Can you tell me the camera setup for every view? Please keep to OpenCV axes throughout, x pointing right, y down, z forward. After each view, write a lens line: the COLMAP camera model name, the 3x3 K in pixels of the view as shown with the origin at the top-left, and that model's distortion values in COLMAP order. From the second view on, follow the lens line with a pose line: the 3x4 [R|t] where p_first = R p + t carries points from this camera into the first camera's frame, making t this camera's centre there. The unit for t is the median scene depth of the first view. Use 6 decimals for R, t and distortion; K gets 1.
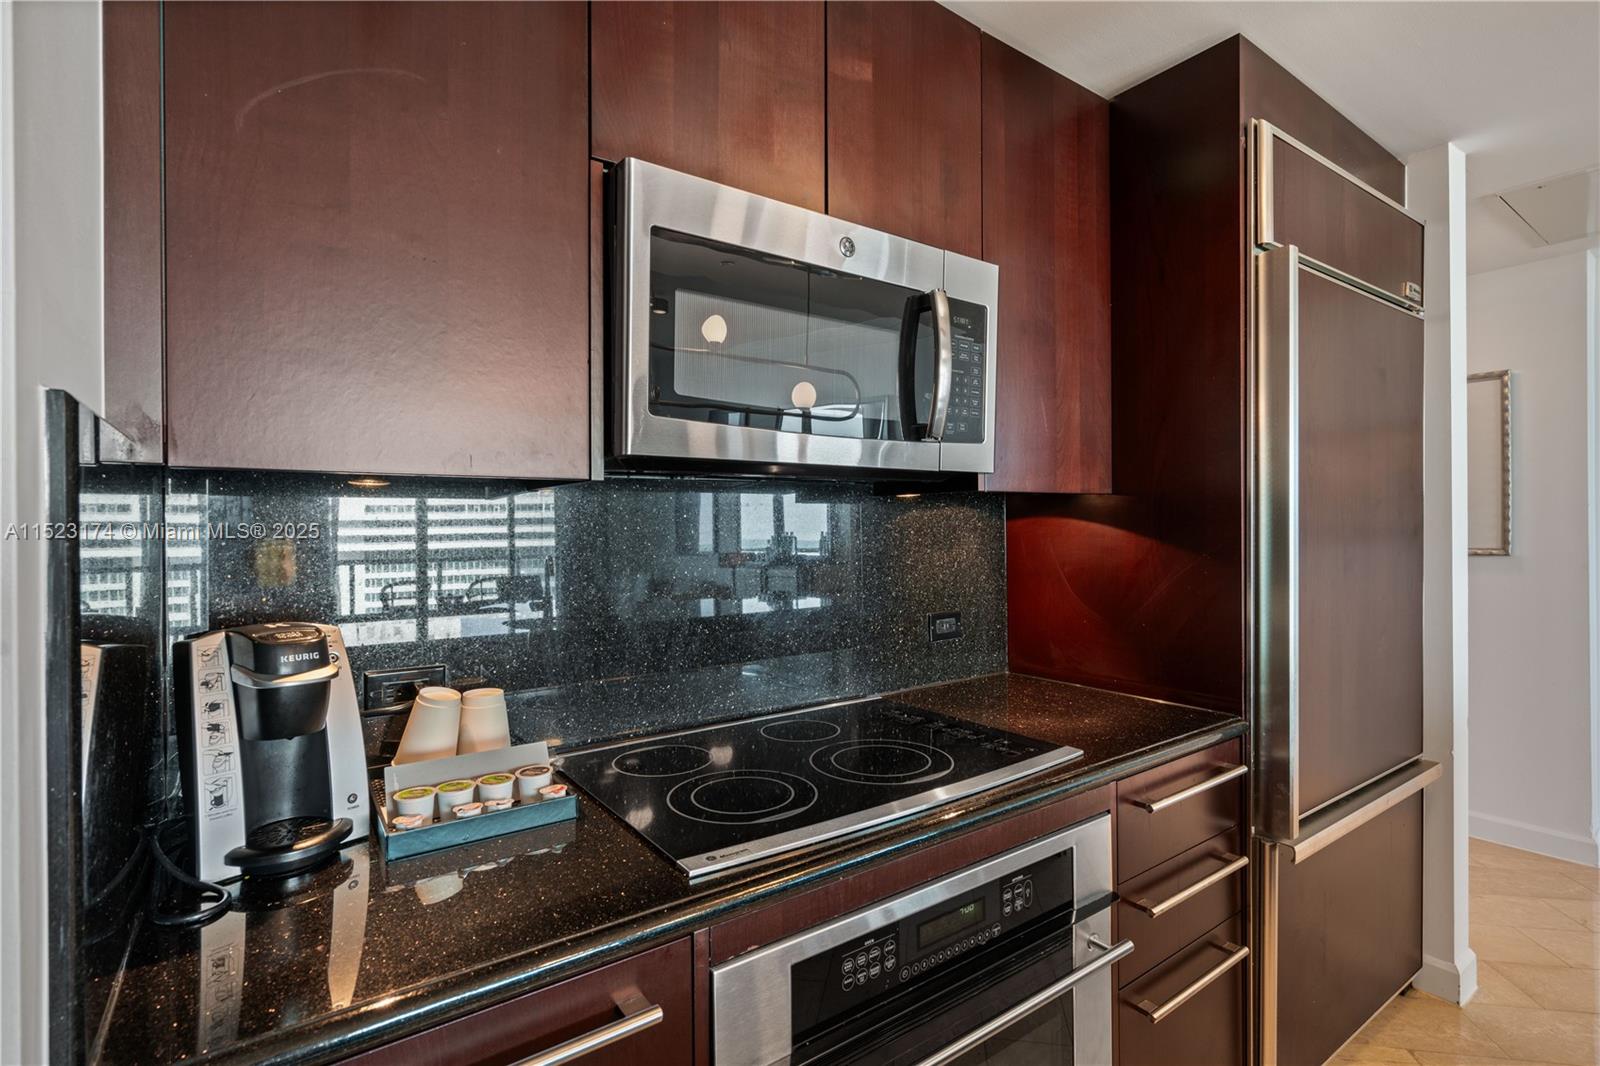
lens RADIAL K [[735.8, 0, 802.7], [0, 735.8, 521.2], [0, 0, 1]] dist [-0.003825, 0.000571]
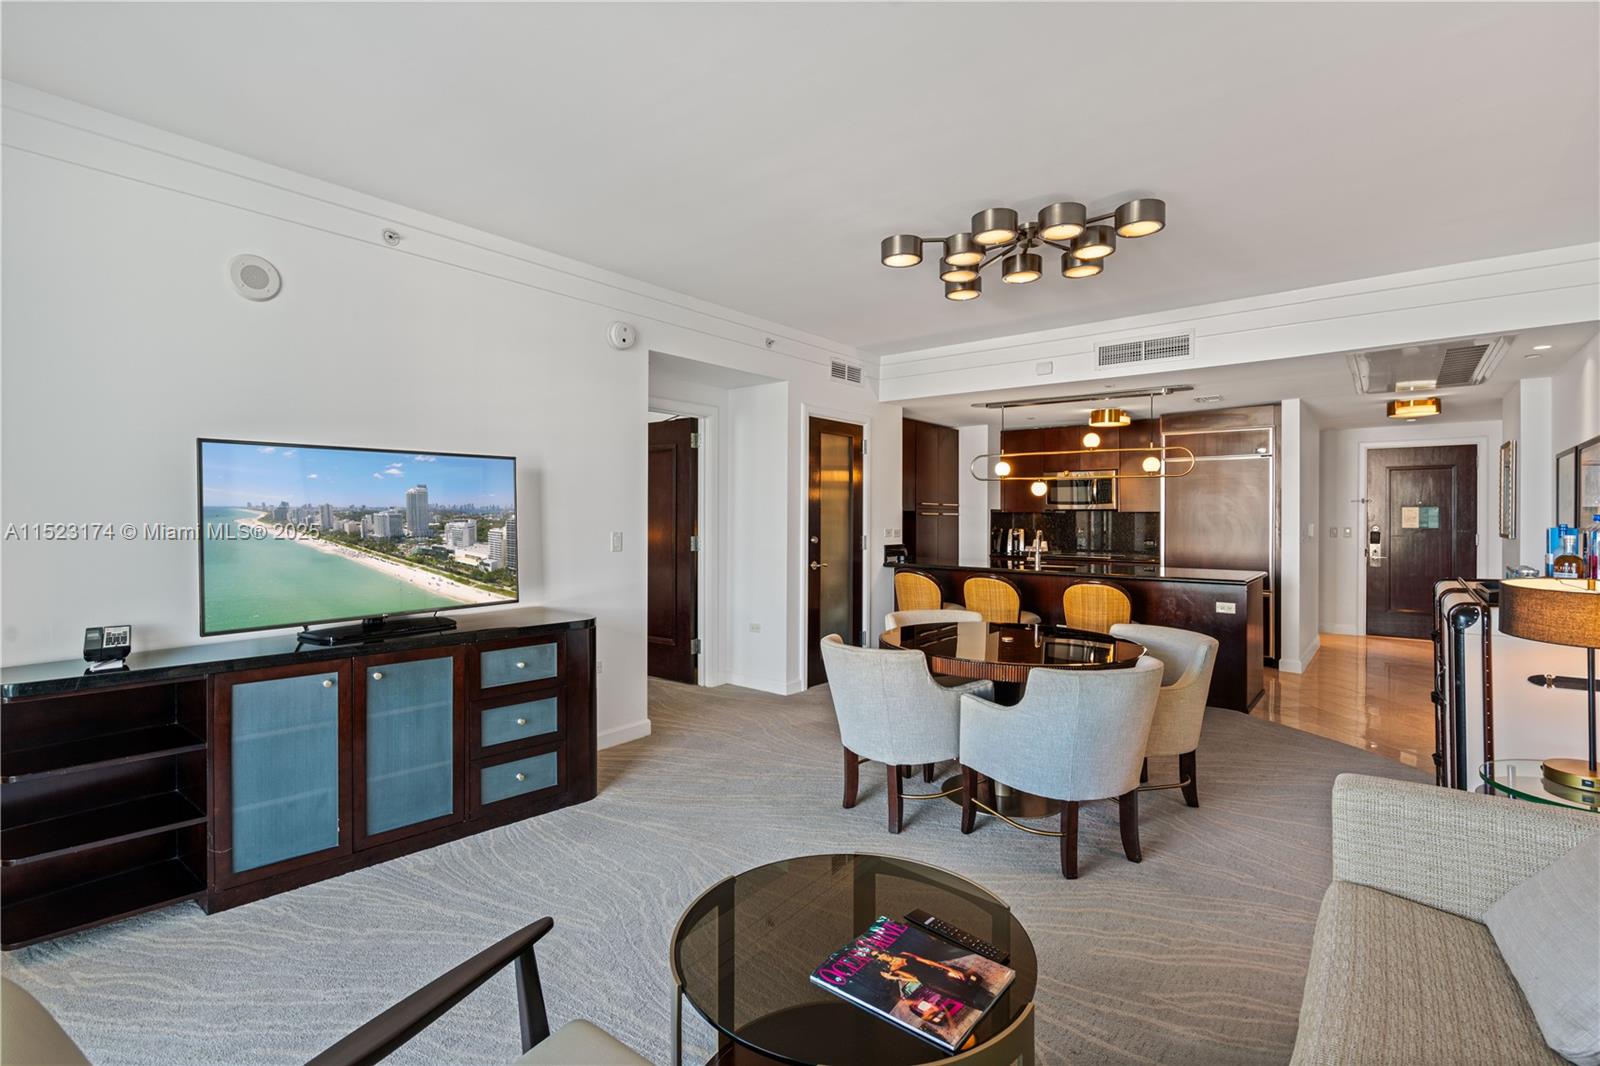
lens RADIAL K [[735.8, 0, 802.7], [0, 735.8, 521.2], [0, 0, 1]] dist [-0.003825, 0.000571]
pose [[0.271824, 0.016350, -0.962208, 7.656708], [0.000430, 0.999853, 0.017111, -0.110824], [0.962347, -0.005065, 0.271777, -4.206543]]
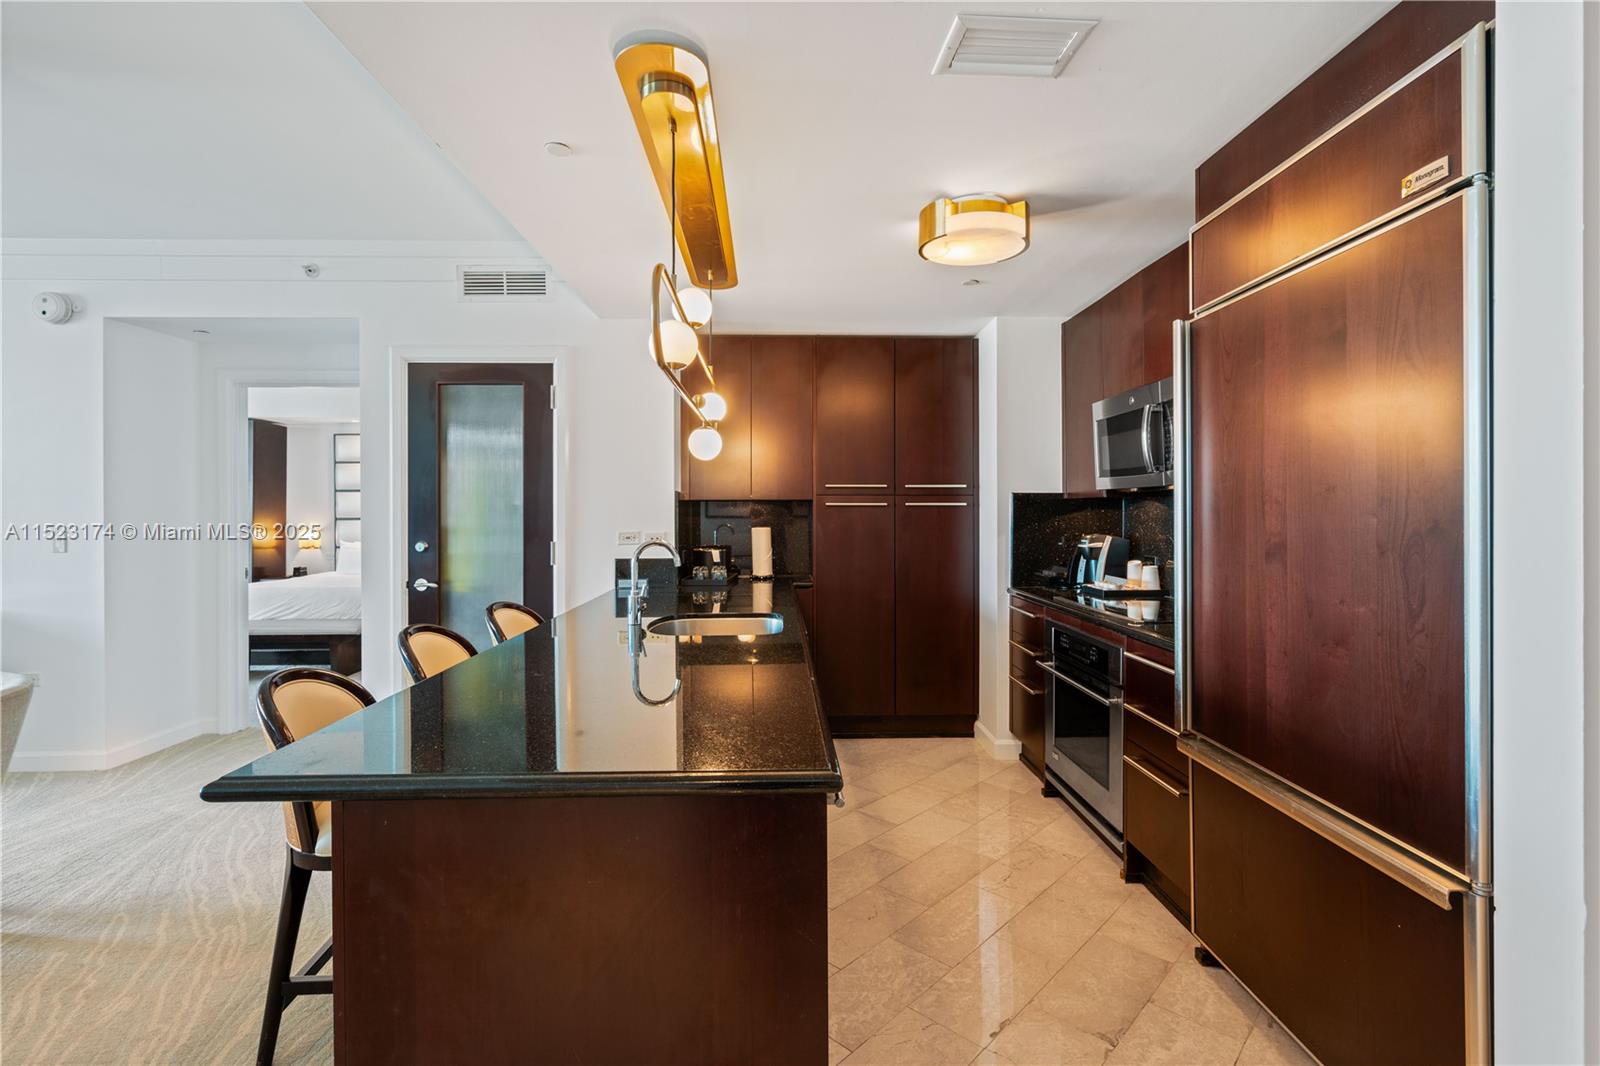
lens RADIAL K [[743.2, 0, 791.1], [0, 743.2, 514.5], [0, 0, 1]] dist [0.000476, 0.000254]
pose [[-0.559355, 0.014525, -0.828801, 3.812067], [0.013581, 0.999873, 0.008358, -0.025848], [0.828817, -0.006580, -0.559482, 1.977289]]
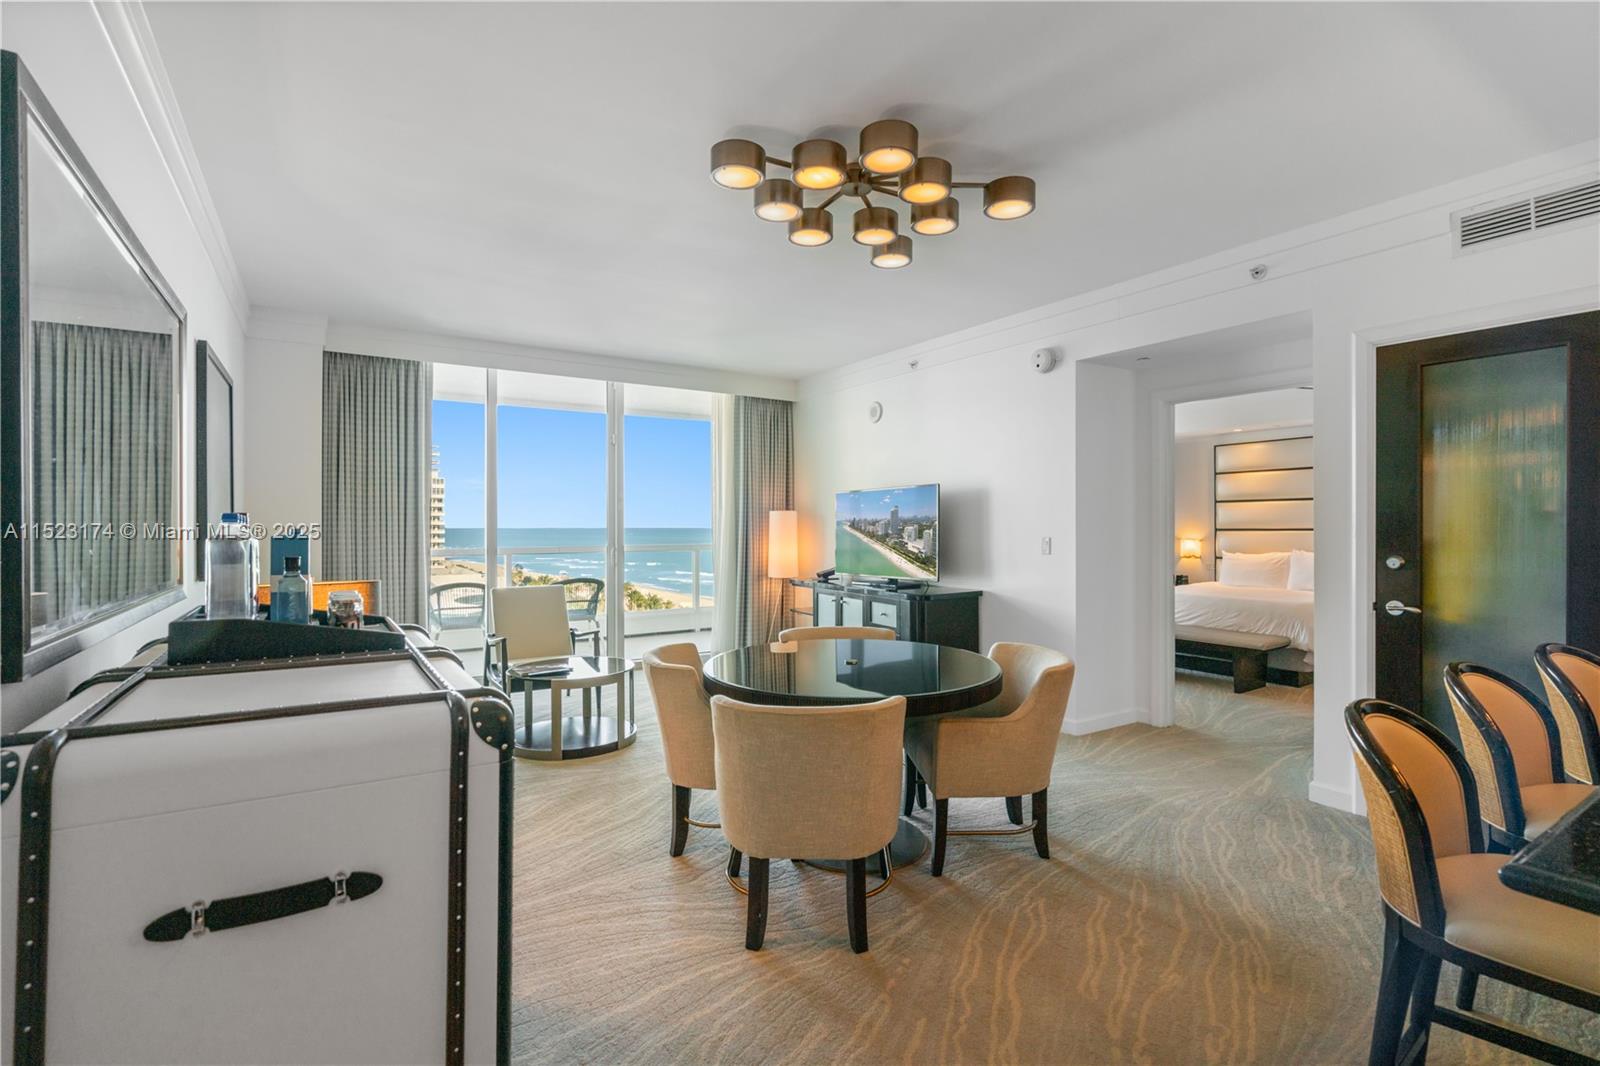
lens RADIAL K [[730.0, 0, 799.4], [0, 730.0, 527.8], [0, 0, 1]] dist [-0.003966, -0.000235]
pose [[-0.999369, 0.011650, 0.033567, 4.237479], [0.011550, 0.999928, -0.003189, -0.024495], [-0.033602, -0.002799, -0.999431, 1.420903]]
